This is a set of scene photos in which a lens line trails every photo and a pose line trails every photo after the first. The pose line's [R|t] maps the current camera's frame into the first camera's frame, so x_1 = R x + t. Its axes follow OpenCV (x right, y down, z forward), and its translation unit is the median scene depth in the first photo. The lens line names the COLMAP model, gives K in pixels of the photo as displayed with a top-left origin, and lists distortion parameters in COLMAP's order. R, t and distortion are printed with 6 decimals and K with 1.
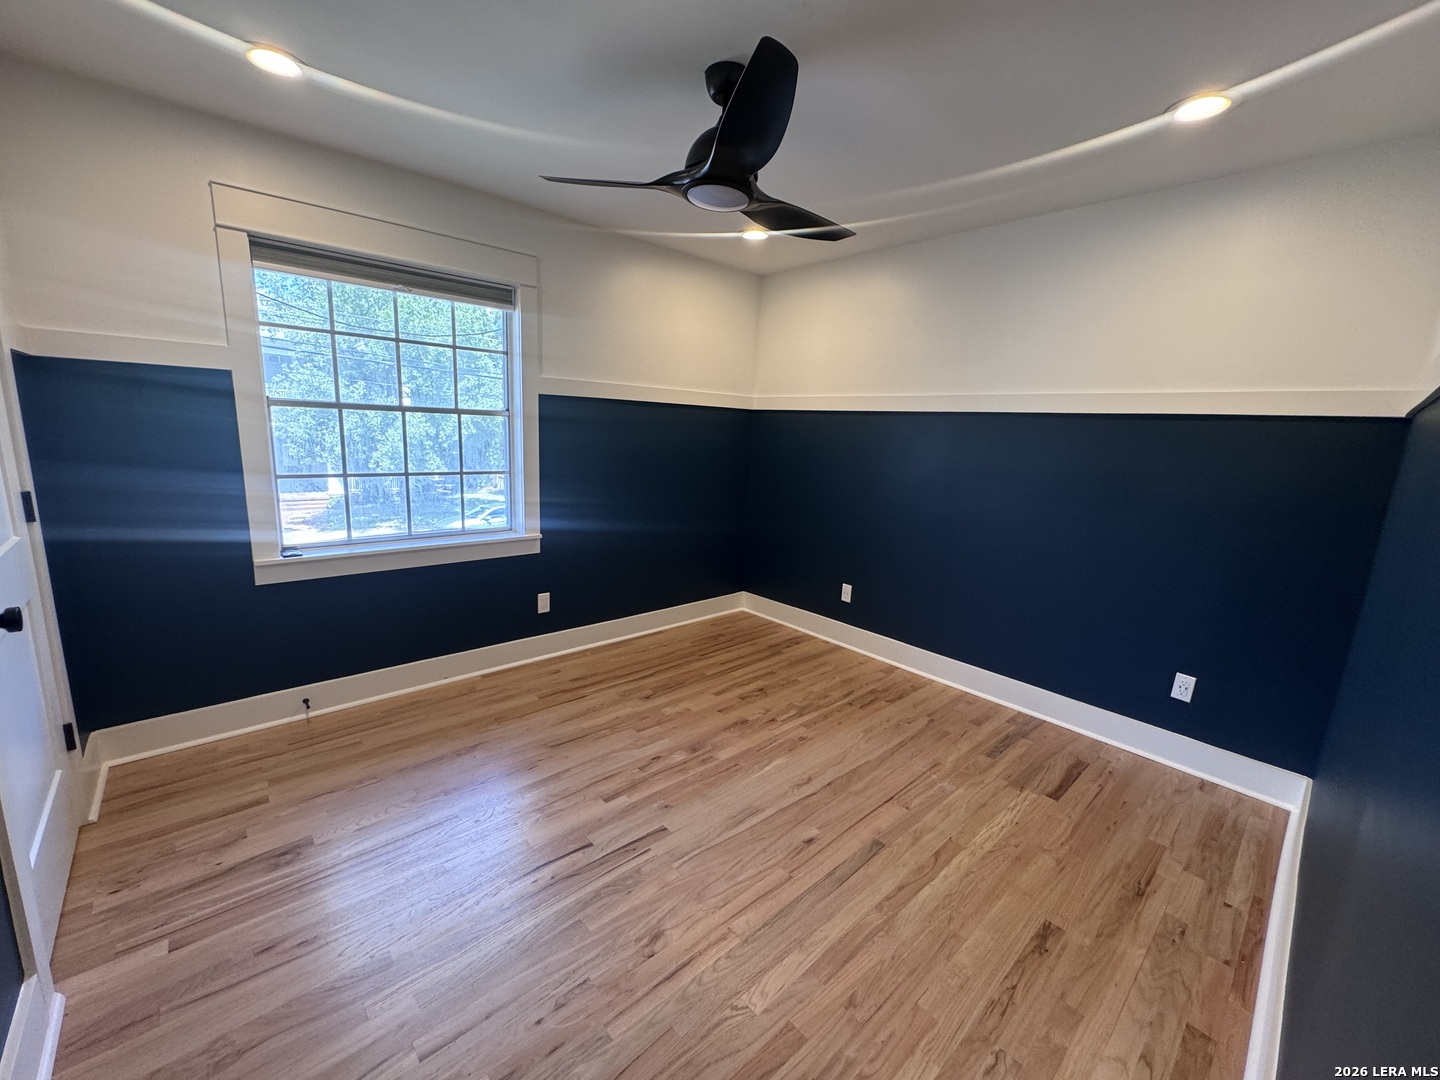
lens RADIAL K [[577.0, 0, 719.0], [0, 577.0, 531.0], [0, 0, 1]] dist [-0.002898, 0.000365]
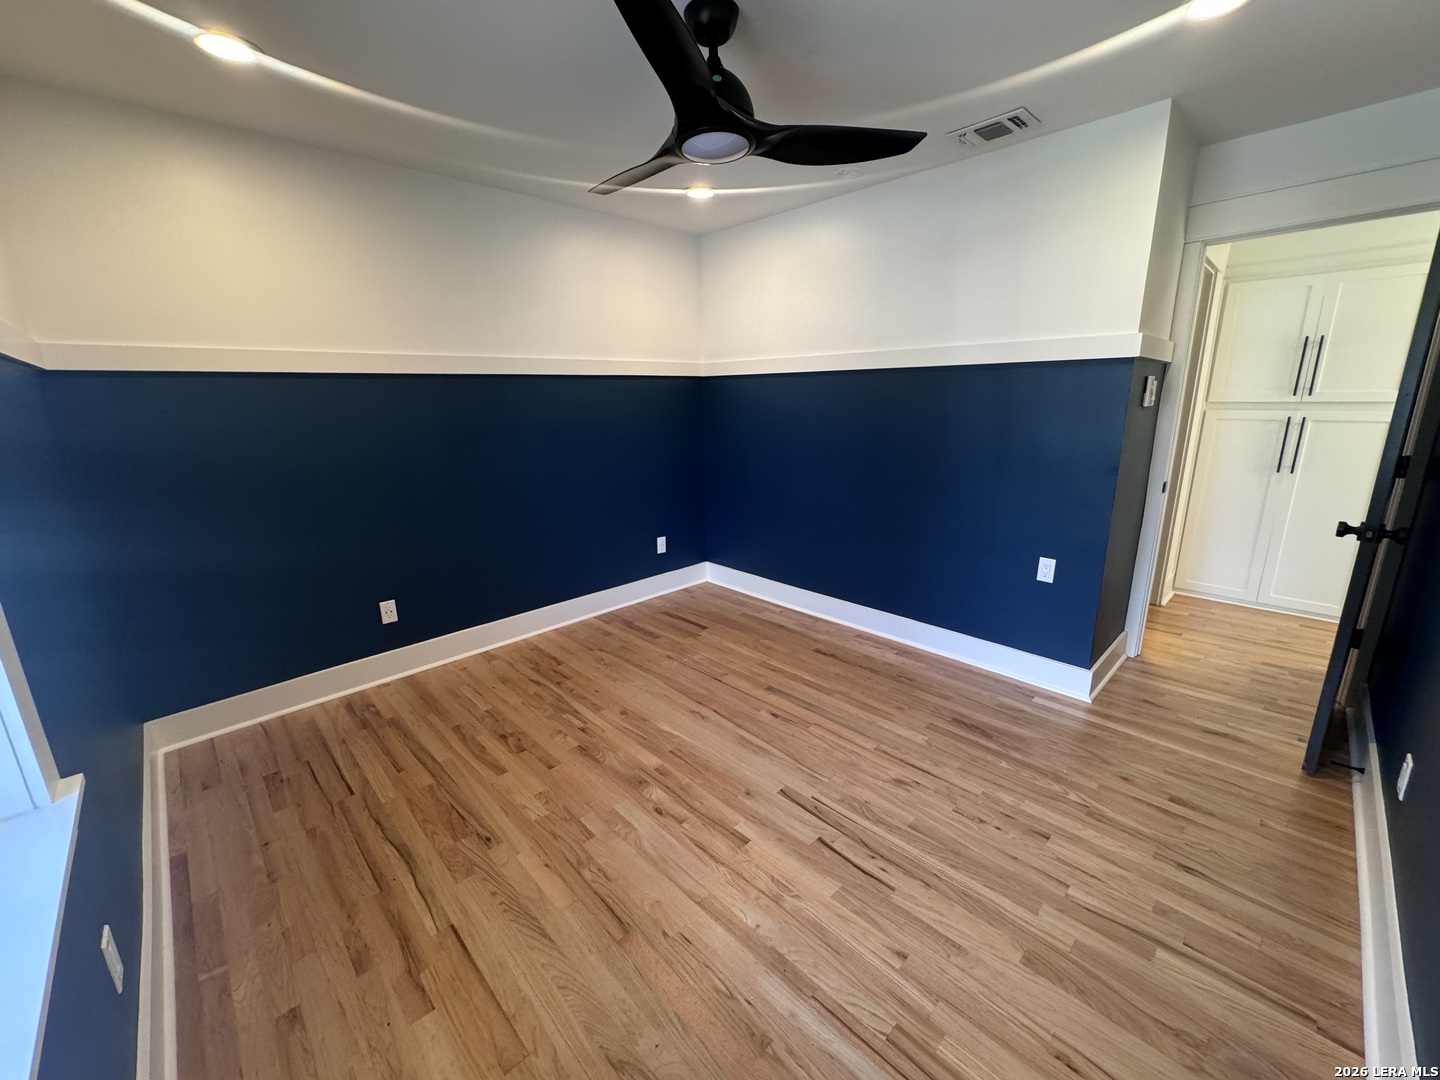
lens RADIAL K [[577.0, 0, 721.3], [0, 577.0, 540.8], [0, 0, 1]] dist [-0.002898, 0.000365]
pose [[-0.034200, -0.289454, 0.956581, -0.743627], [0.191833, 0.937442, 0.290521, -0.177714], [-0.980832, 0.193440, 0.023466, 0.776741]]
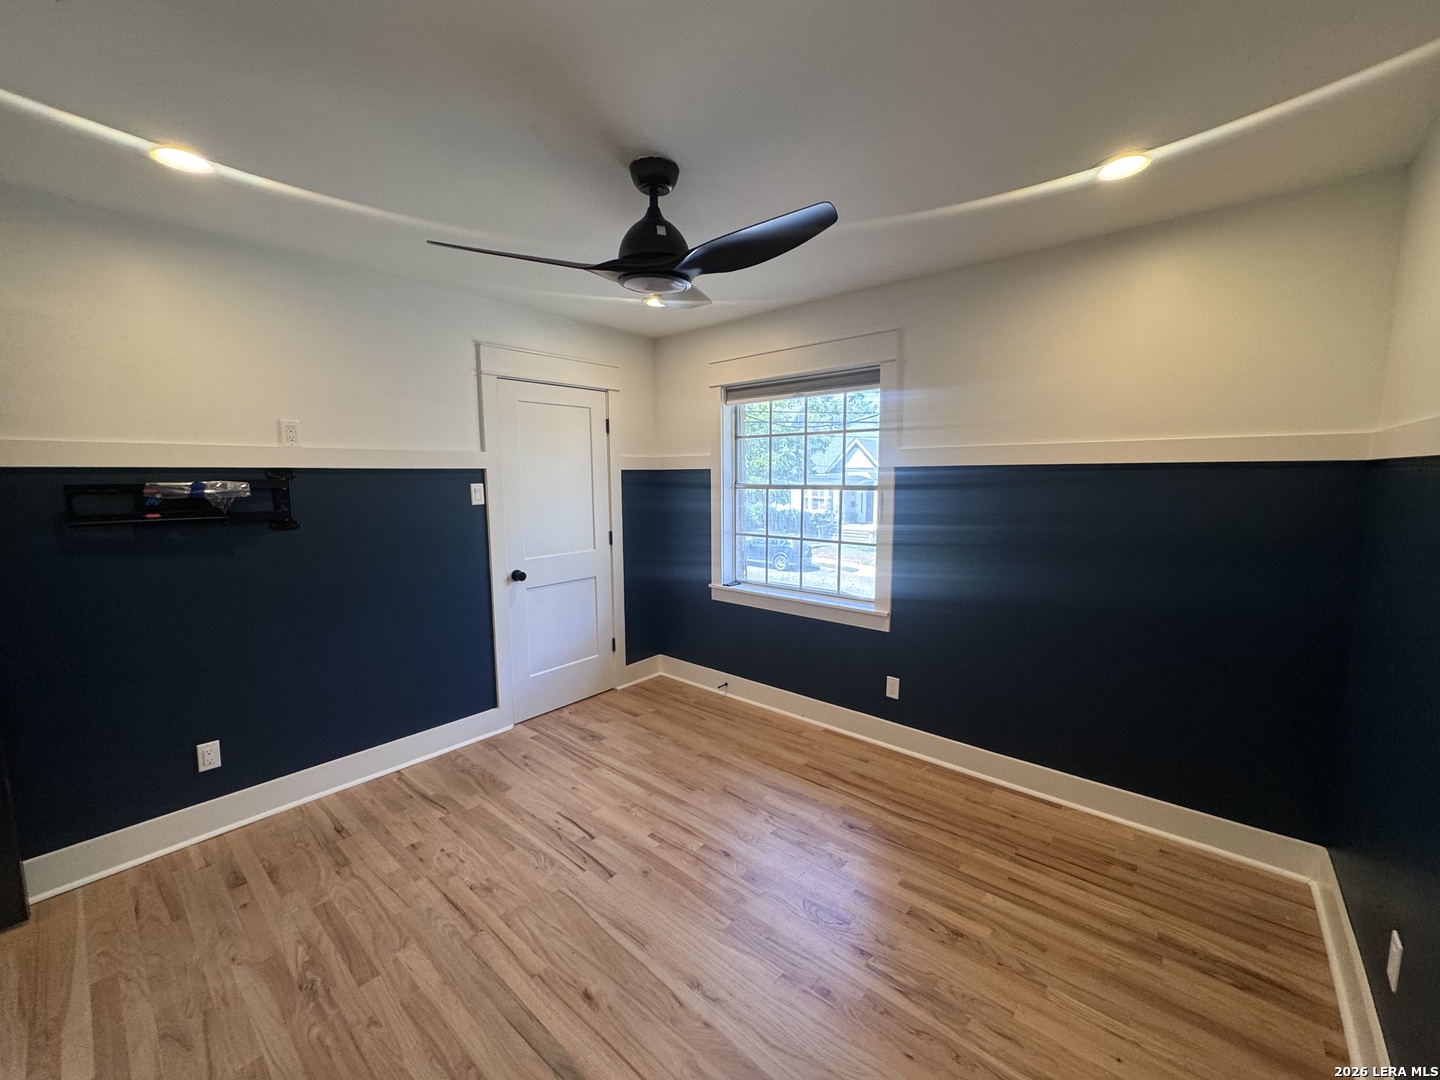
lens RADIAL K [[577.0, 0, 723.9], [0, 577.0, 534.5], [0, 0, 1]] dist [-0.002898, 0.000365]
pose [[0.124789, 0.058151, -0.990478, 0.744852], [-0.164690, 0.985647, 0.037118, -0.141749], [0.978420, 0.158490, 0.132575, 0.750208]]
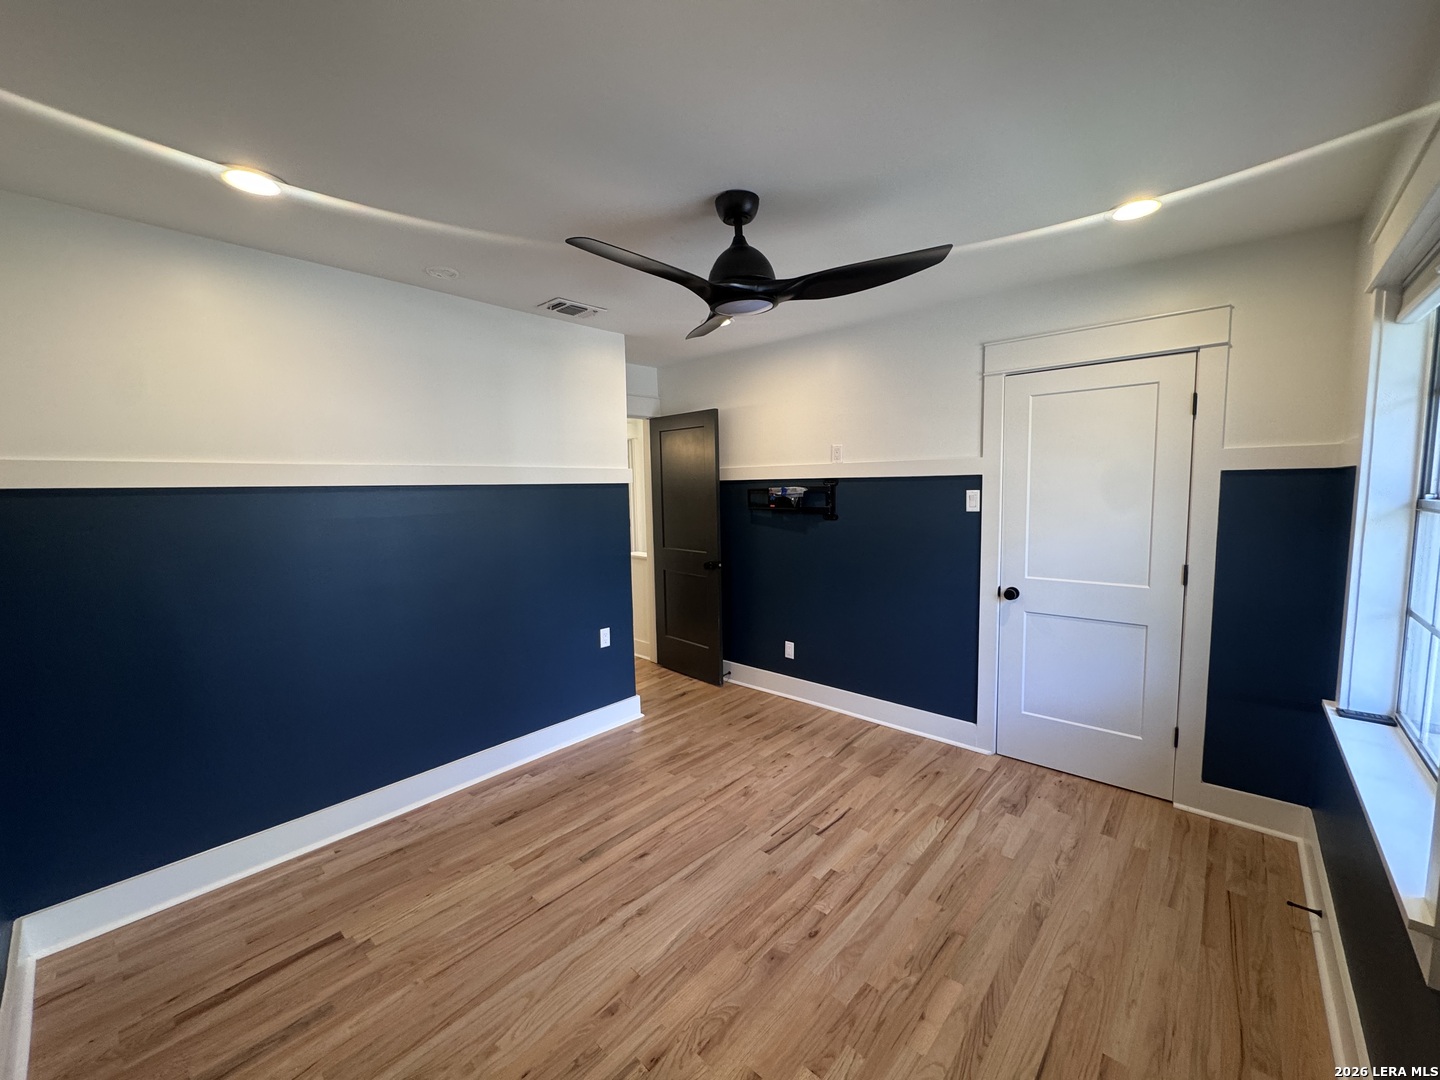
lens RADIAL K [[577.0, 0, 719.0], [0, 577.0, 535.7], [0, 0, 1]] dist [-0.002898, 0.000365]
pose [[-0.994038, -0.020799, -0.107032, 0.109751], [-0.047842, 0.965296, 0.256737, -0.309743], [0.097978, 0.260327, -0.960536, 1.518085]]
